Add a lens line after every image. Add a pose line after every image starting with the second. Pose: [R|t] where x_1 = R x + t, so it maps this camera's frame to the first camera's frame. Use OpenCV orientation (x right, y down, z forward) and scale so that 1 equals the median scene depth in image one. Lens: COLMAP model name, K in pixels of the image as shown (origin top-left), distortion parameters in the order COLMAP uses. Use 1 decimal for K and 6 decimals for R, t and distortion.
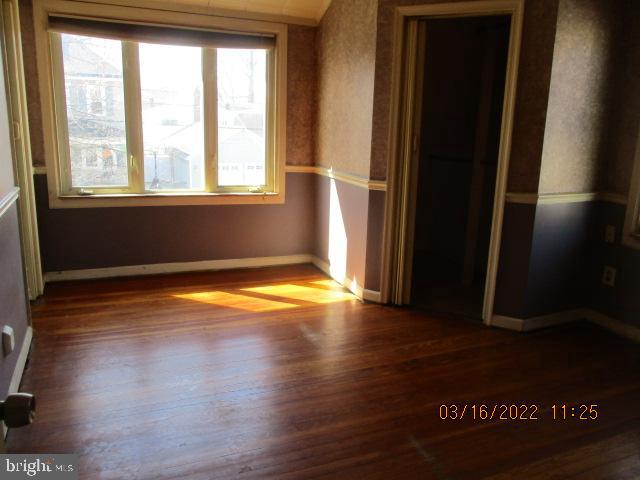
lens RADIAL K [[537.2, 0, 321.5], [0, 537.2, 240.0], [0, 0, 1]] dist [-0.017303, 0.000569]
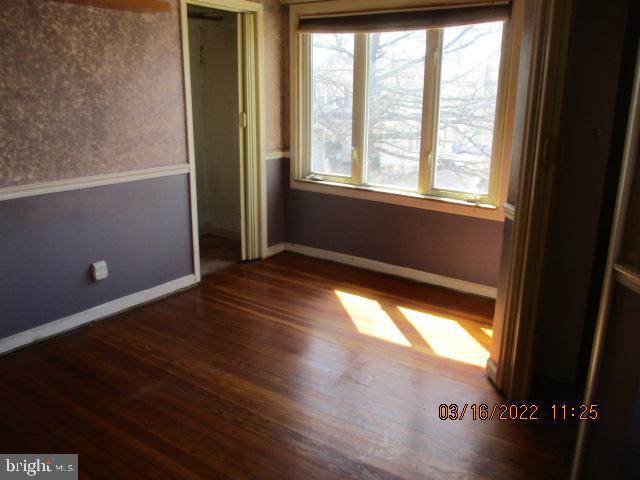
lens RADIAL K [[537.2, 0, 320.8], [0, 537.2, 238.8], [0, 0, 1]] dist [-0.017303, 0.000569]
pose [[0.526306, 0.195166, -0.827594, 0.491554], [-0.190279, 0.975652, 0.109074, -0.088947], [0.828732, 0.100067, 0.550627, 0.415196]]
